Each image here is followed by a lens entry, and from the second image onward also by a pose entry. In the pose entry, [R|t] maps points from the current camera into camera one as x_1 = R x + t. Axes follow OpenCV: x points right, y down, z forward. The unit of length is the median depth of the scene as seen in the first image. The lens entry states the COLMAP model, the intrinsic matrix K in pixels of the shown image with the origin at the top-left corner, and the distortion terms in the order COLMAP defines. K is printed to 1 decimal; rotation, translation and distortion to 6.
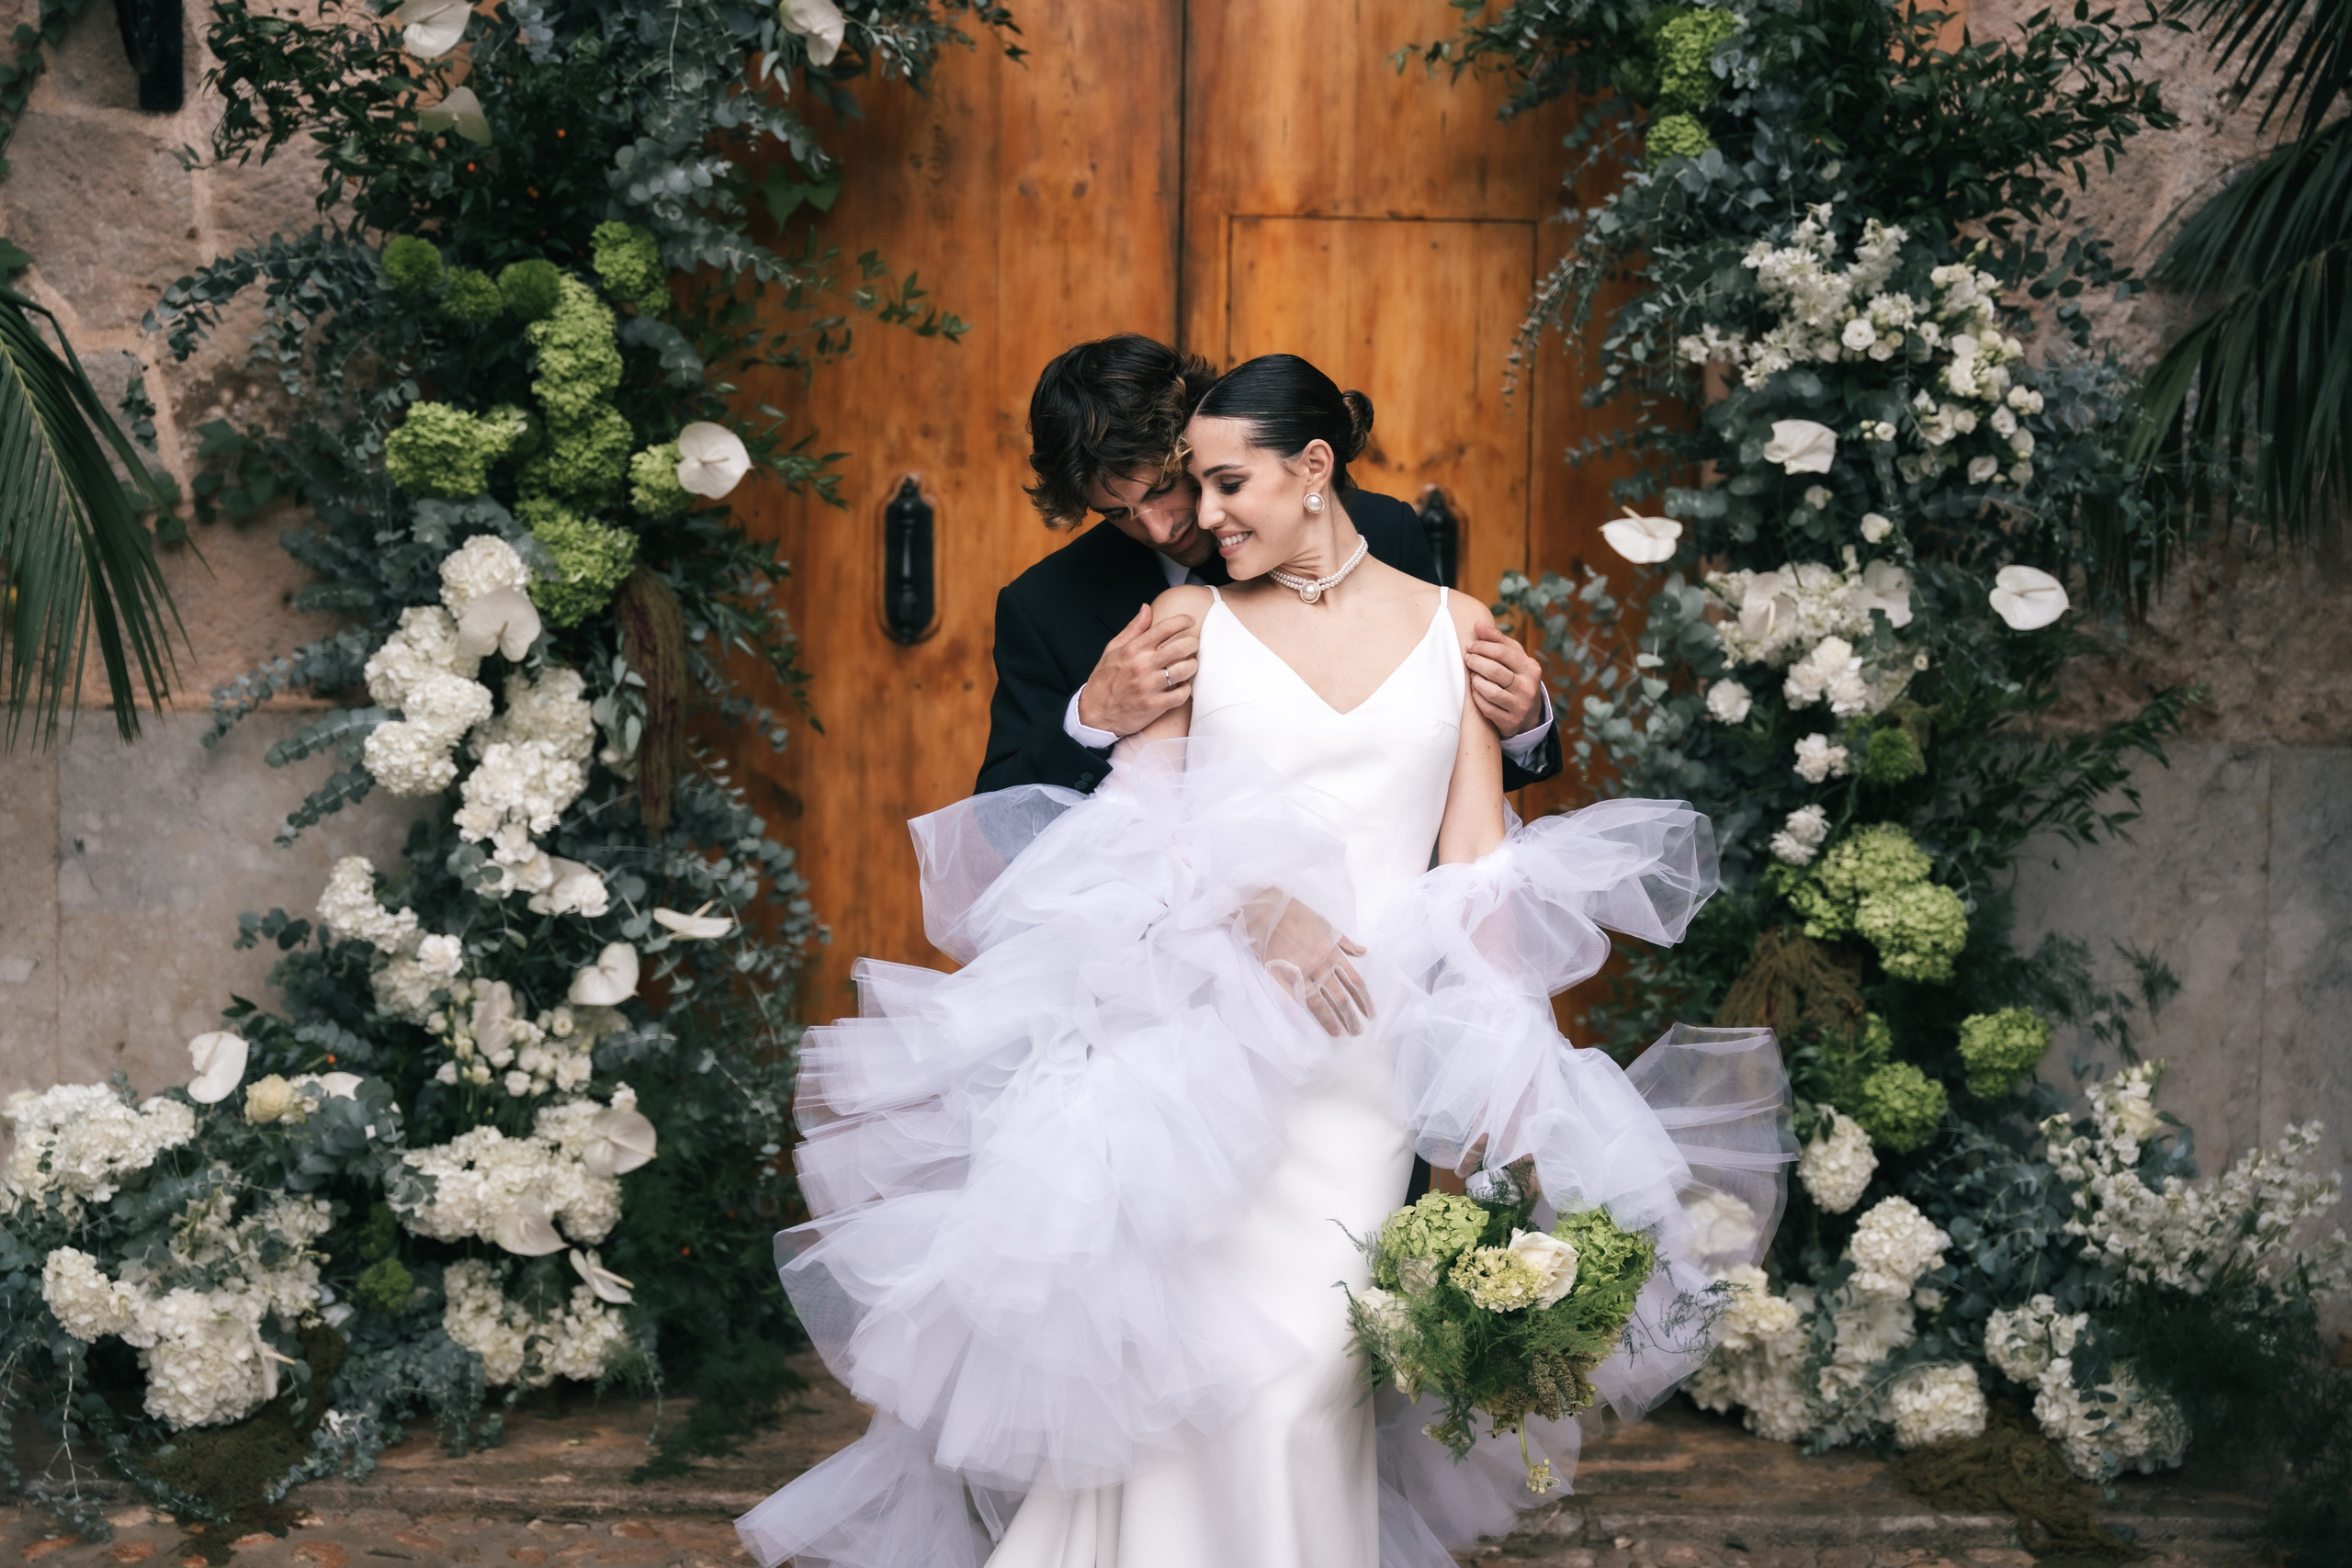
lens RADIAL K [[3312.0, 0, 1206.3], [0, 3312.0, 804.2], [0, 0, 1]] dist [0.012536, 0.000000]
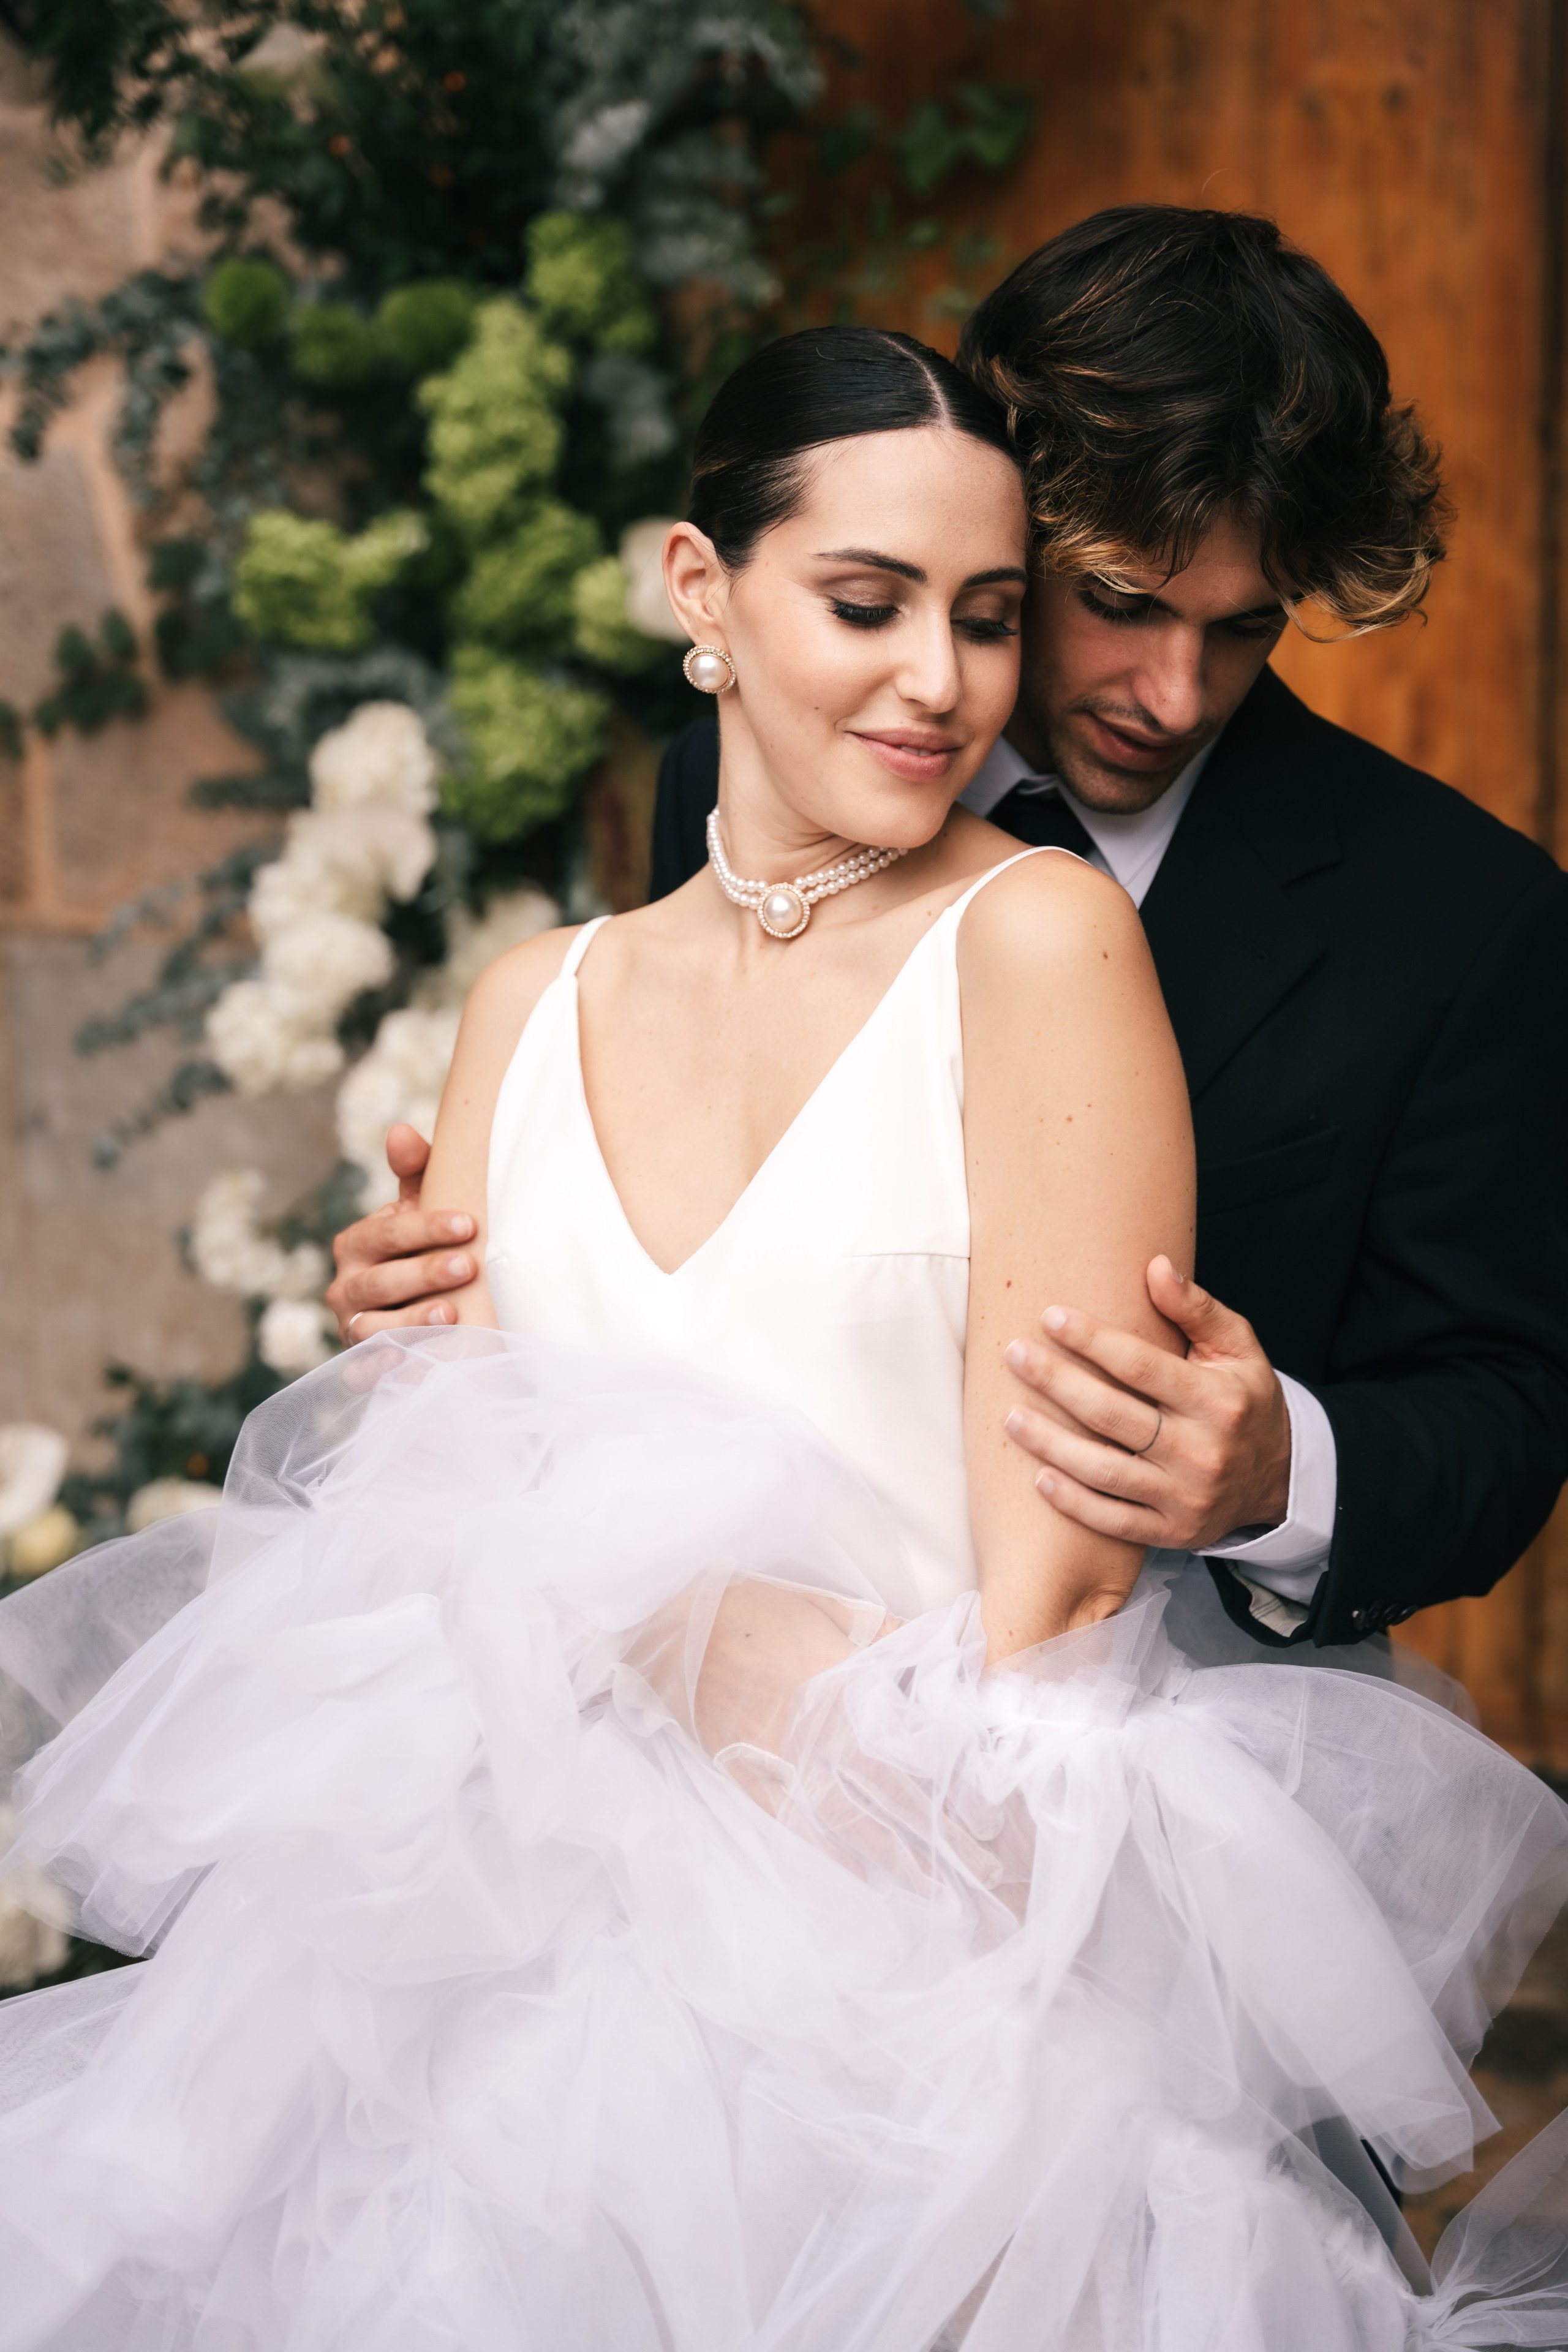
lens RADIAL K [[3585.5, 0, 809.8], [0, 3585.5, 1234.9], [0, 0, 1]] dist [0.027695, 0.000000]
pose [[0.923176, 0.027536, -0.383390, 0.145203], [0.012562, 0.994736, 0.101695, -0.046783], [0.384172, -0.098698, 0.917971, 0.348735]]
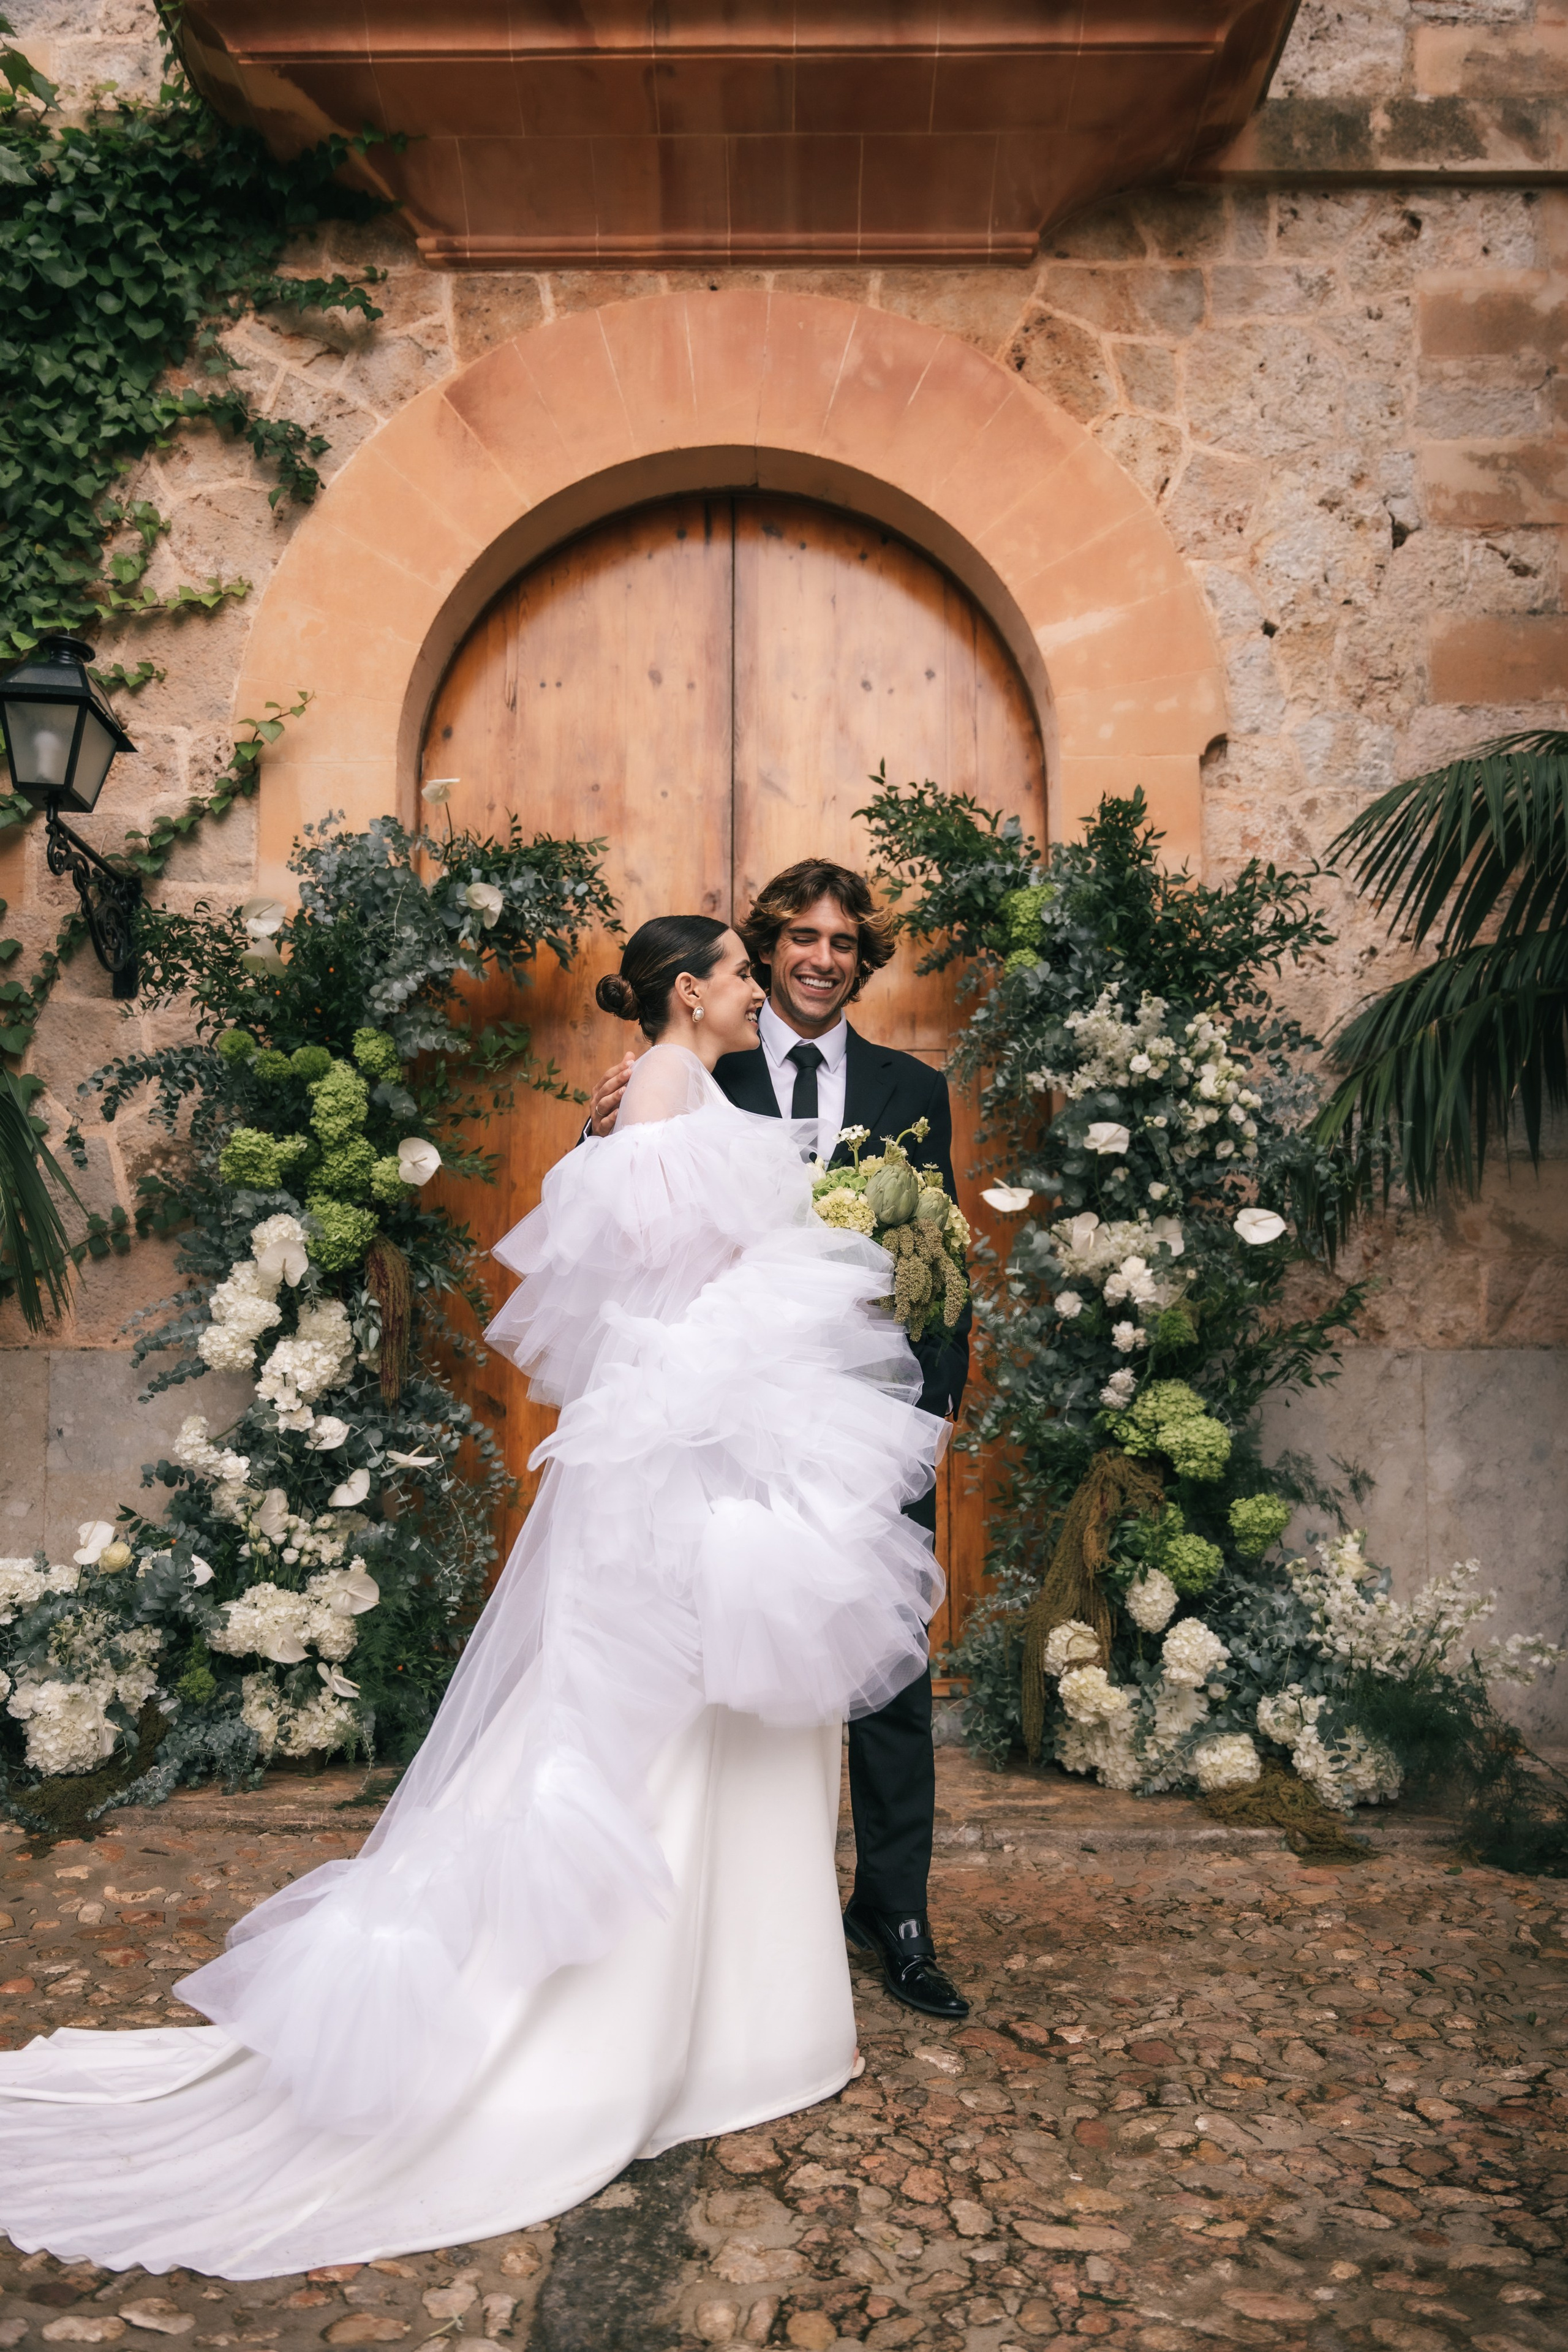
lens RADIAL K [[1621.4, 0, 762.7], [0, 1621.4, 1350.7], [0, 0, 1]] dist [-0.006972, -0.006598]
pose [[0.998117, -0.021877, -0.057310, 0.058405], [0.013789, 0.990351, -0.137897, 0.095341], [0.059774, 0.136847, 0.988787, 0.244560]]
